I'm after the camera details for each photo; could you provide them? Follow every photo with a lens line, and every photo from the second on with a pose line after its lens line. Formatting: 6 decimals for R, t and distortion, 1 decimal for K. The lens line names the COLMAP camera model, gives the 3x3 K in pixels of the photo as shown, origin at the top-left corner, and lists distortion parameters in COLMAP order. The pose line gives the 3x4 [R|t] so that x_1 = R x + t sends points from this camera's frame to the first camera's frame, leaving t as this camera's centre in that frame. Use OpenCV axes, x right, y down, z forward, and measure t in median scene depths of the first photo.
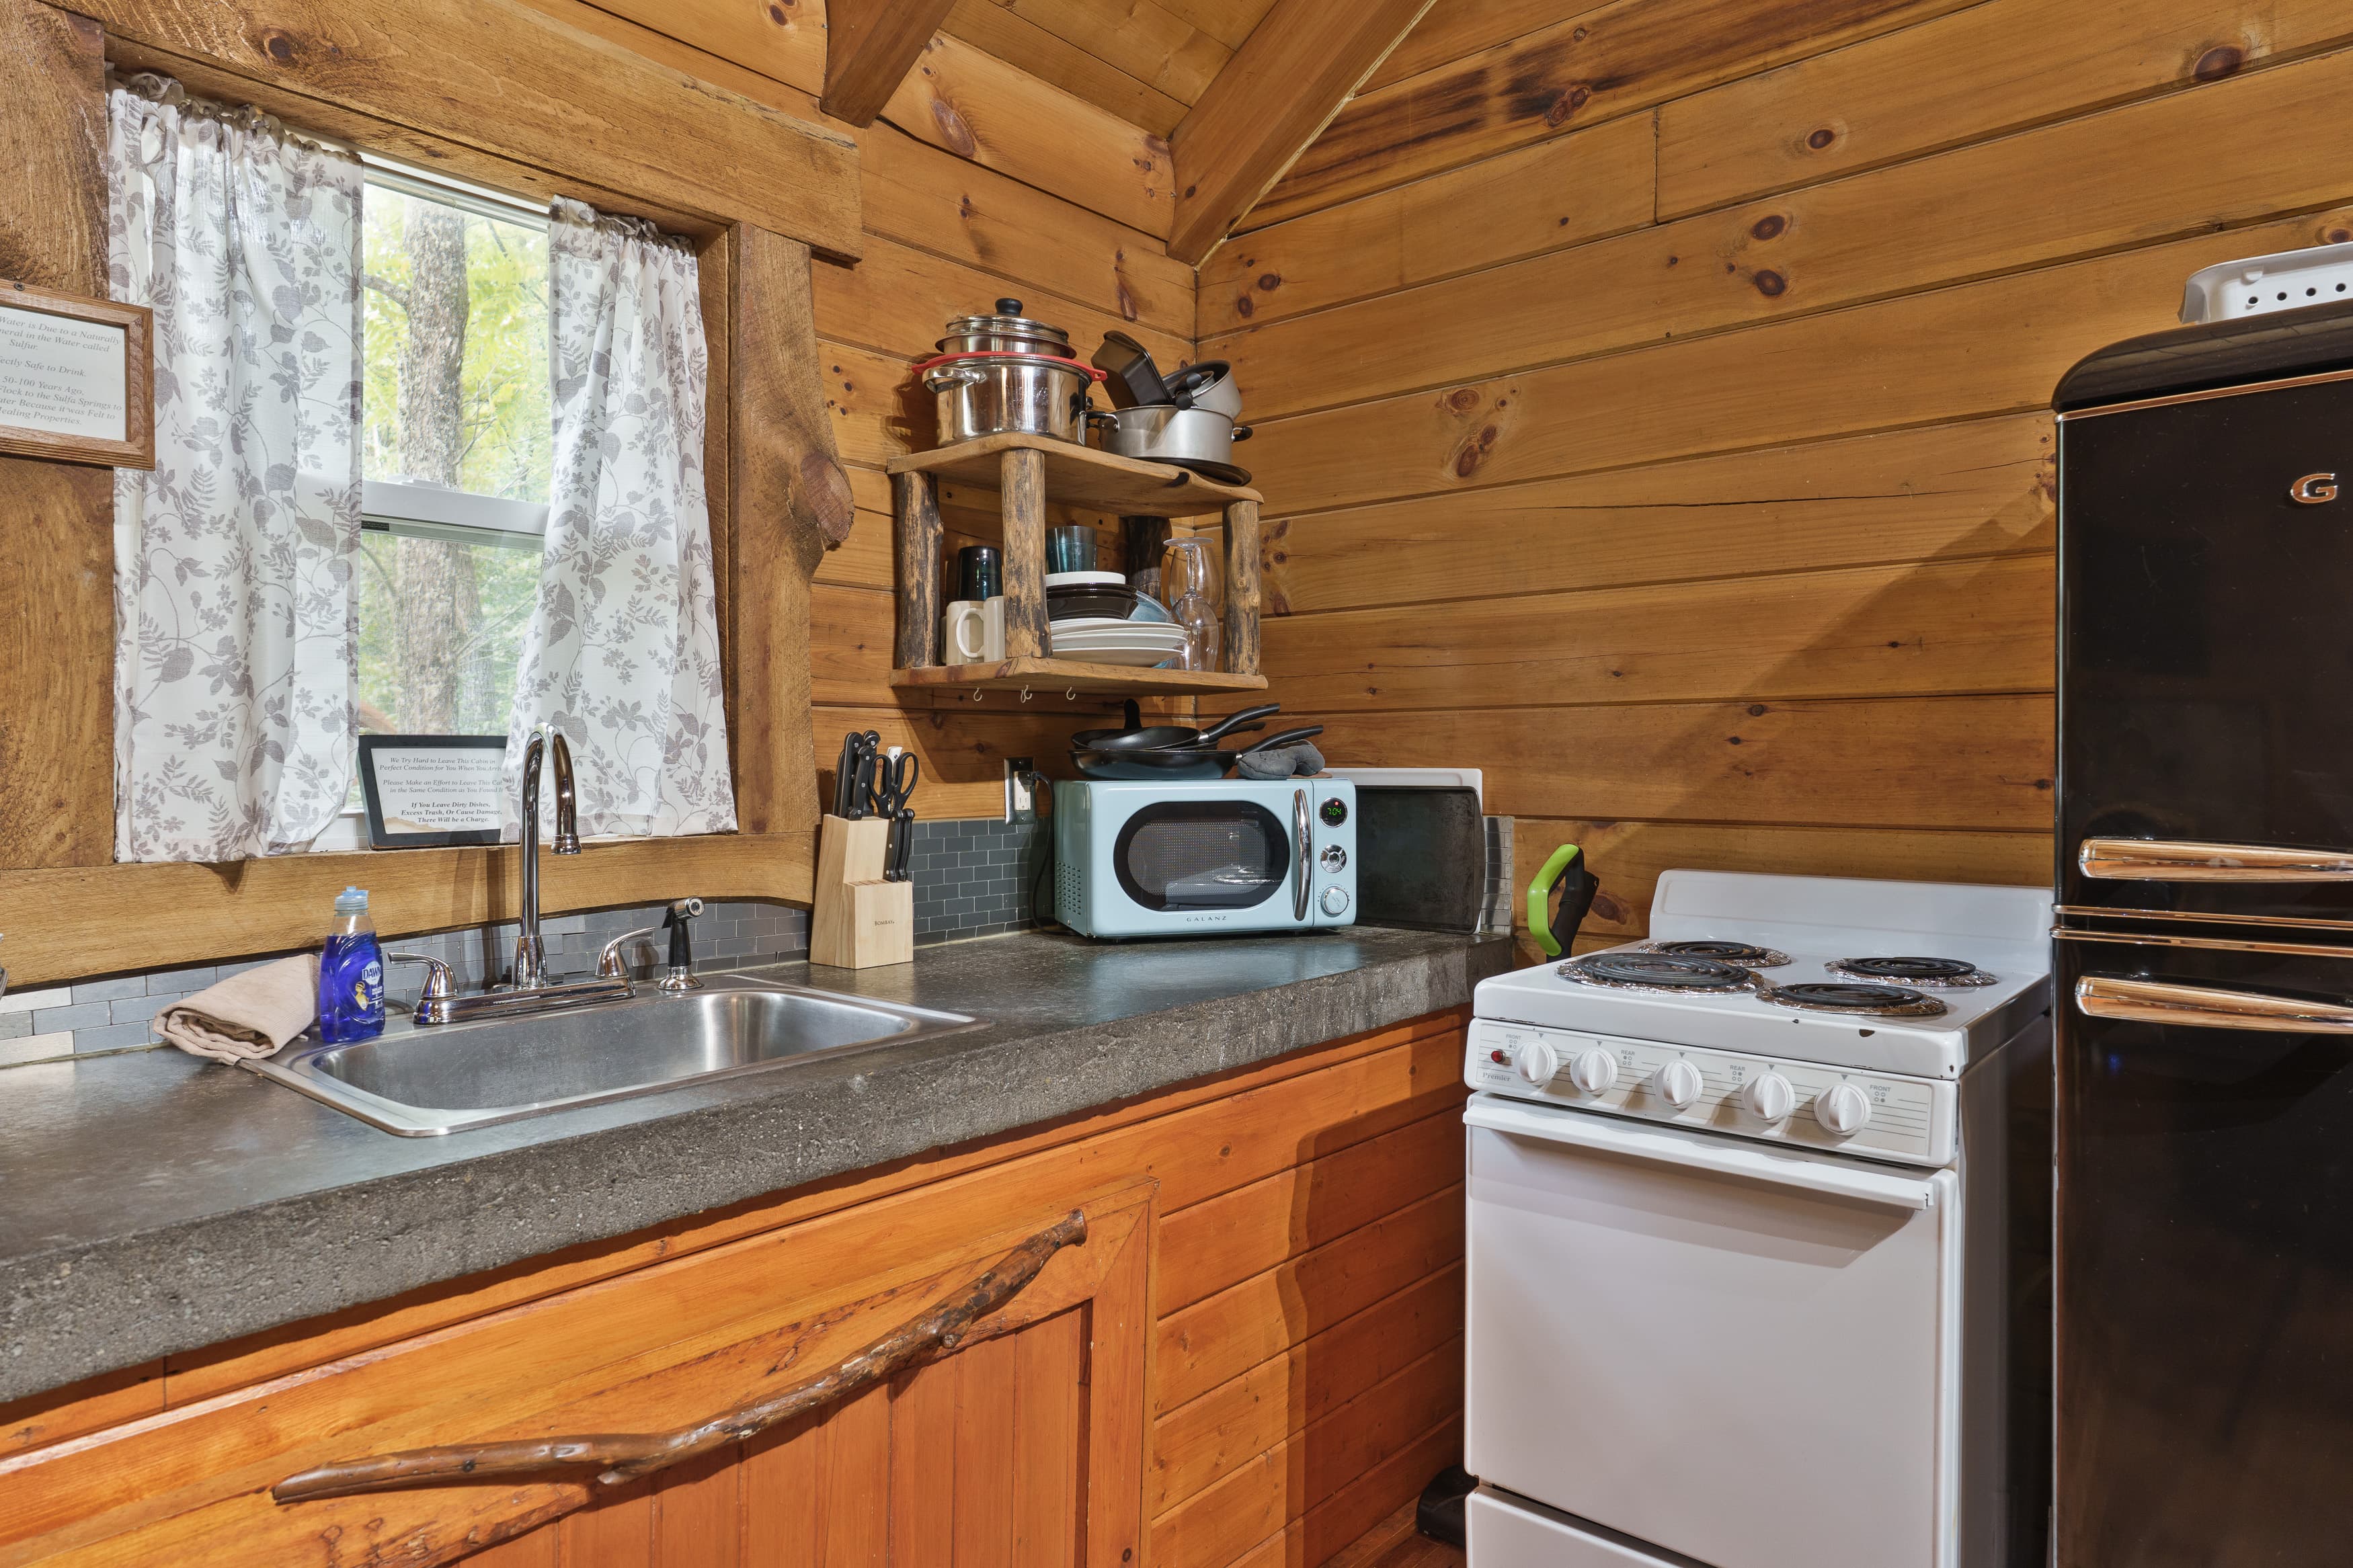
lens RADIAL K [[1592.4, 0, 1176.5], [0, 1592.4, 784.0], [0, 0, 1]] dist [-0.000462, 0.004231]
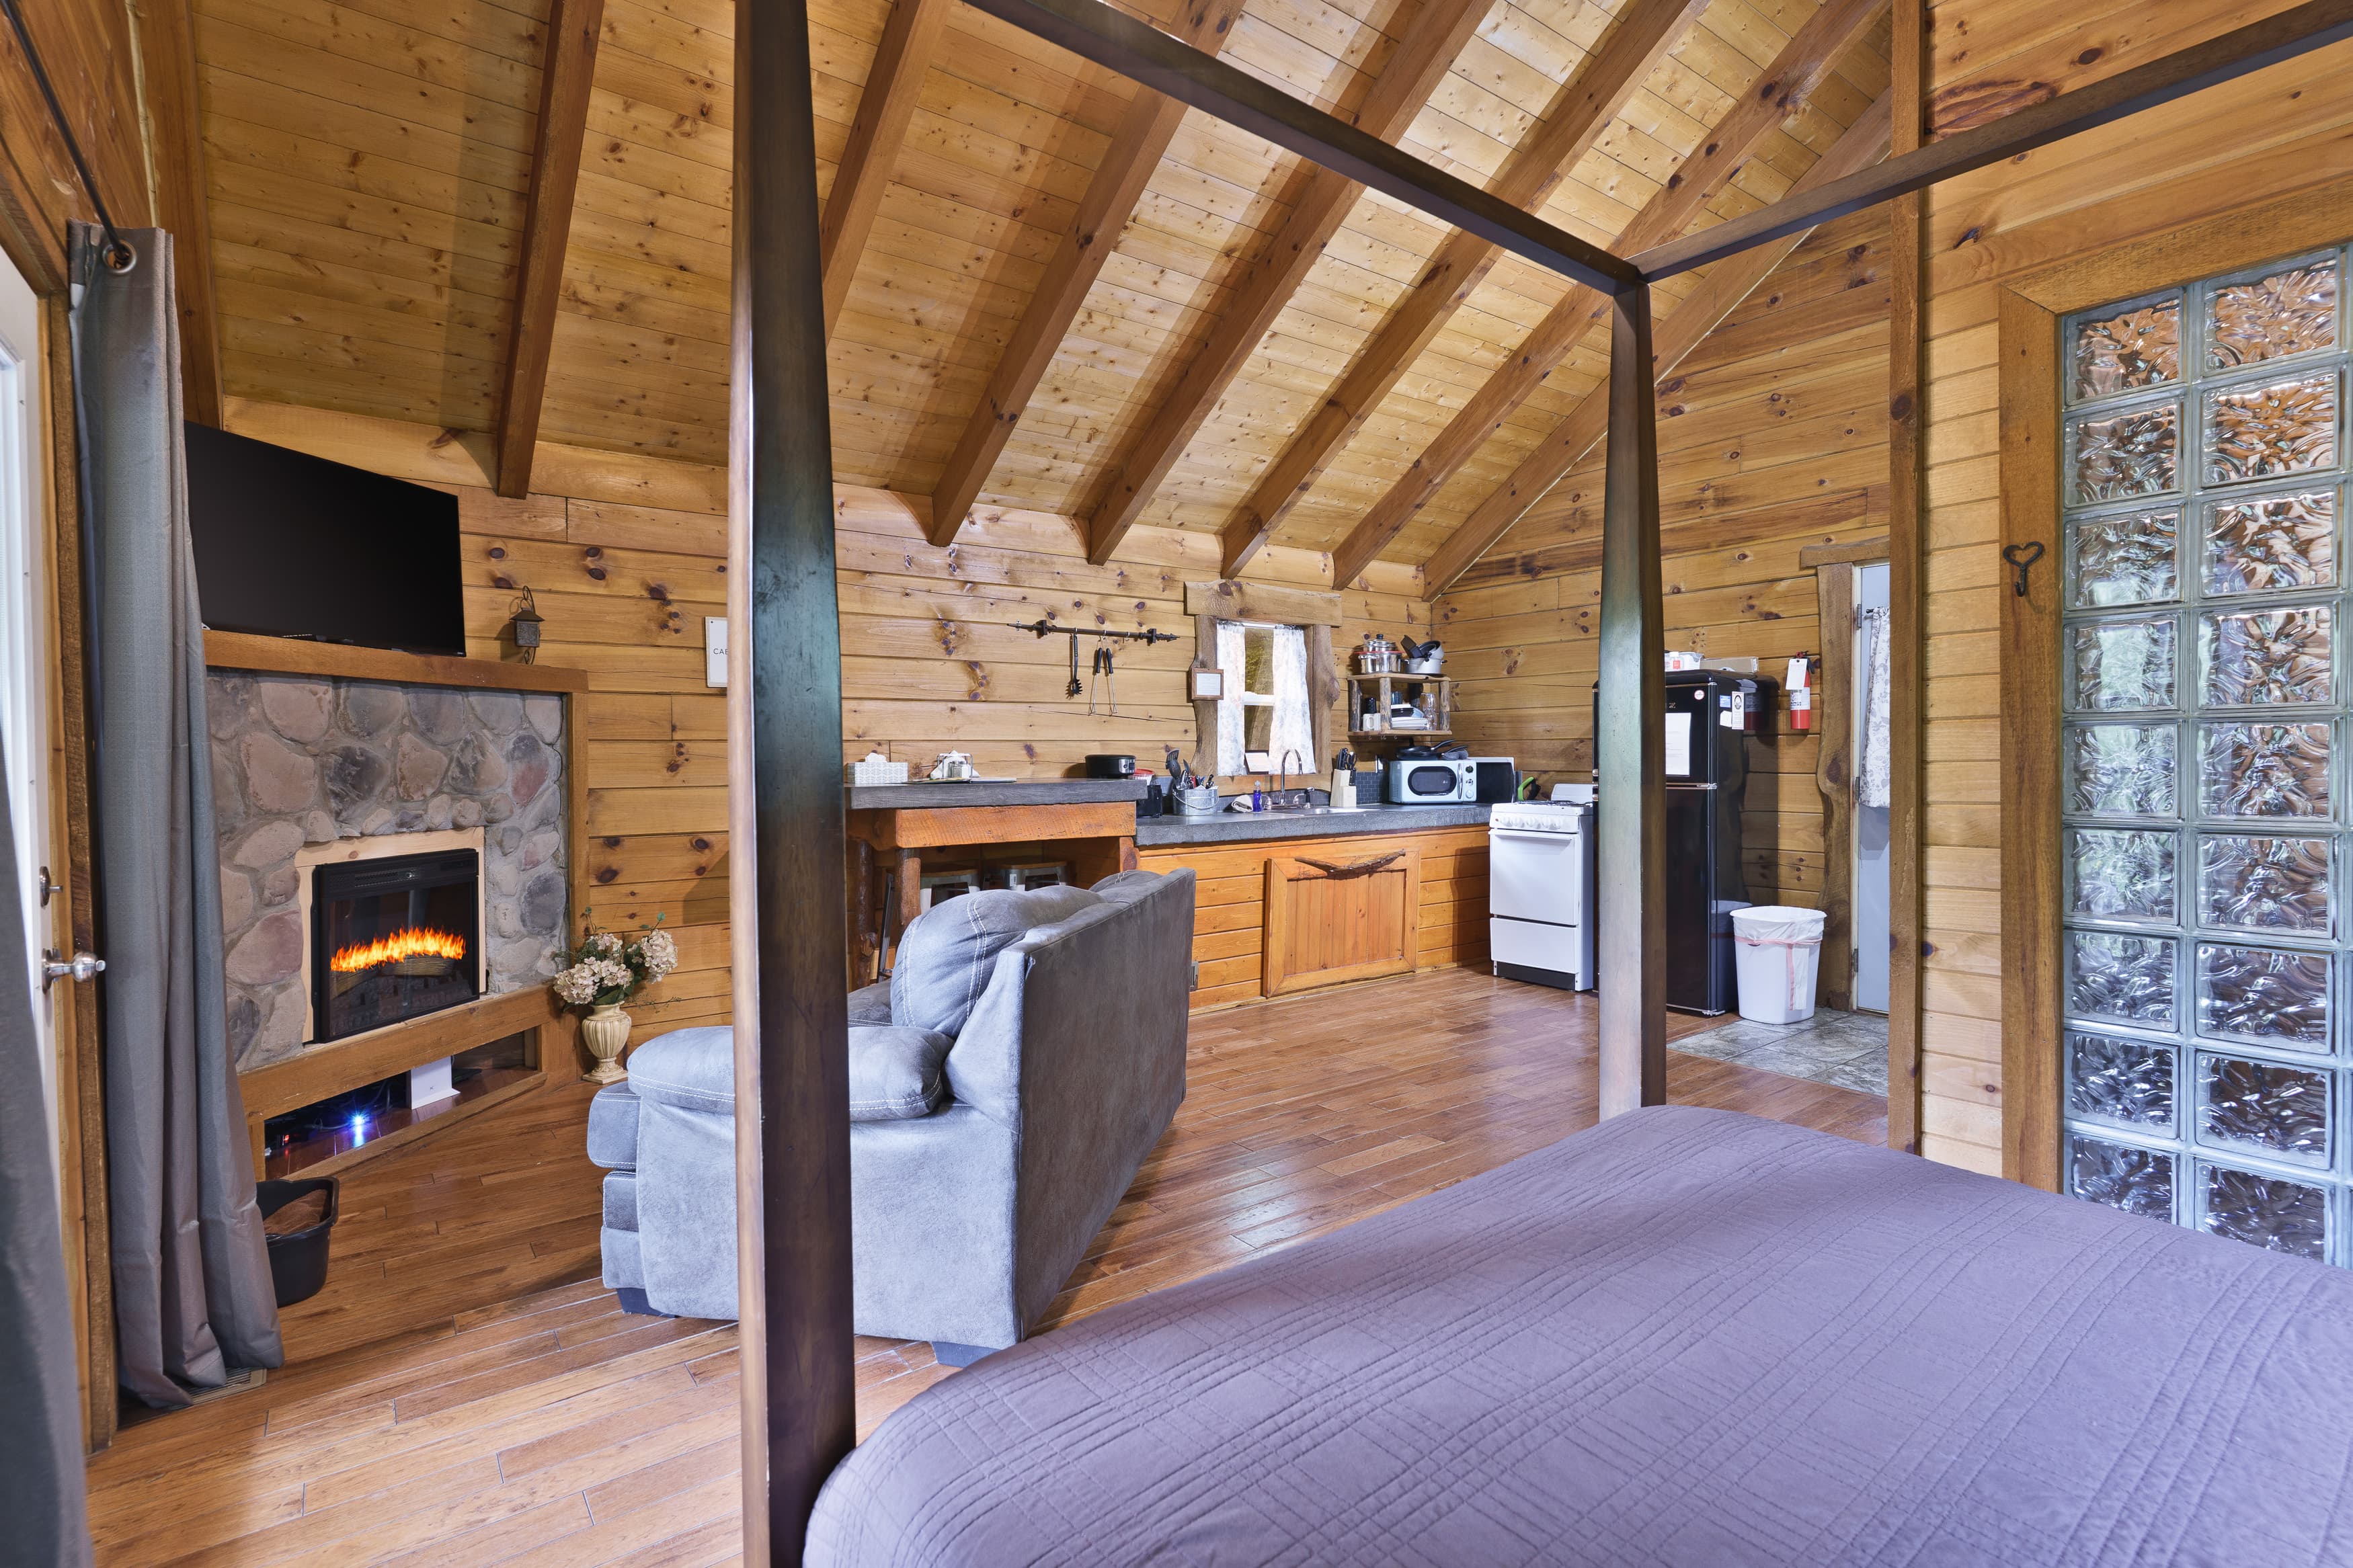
lens RADIAL K [[1105.6, 0, 1176.5], [0, 1105.6, 784.0], [0, 0, 1]] dist [-0.001015, 0.000109]
pose [[0.975786, 0.001692, -0.218721, -0.000921], [-0.000178, 0.999976, 0.006943, 0.034549], [0.218727, -0.006736, 0.975763, -1.648960]]
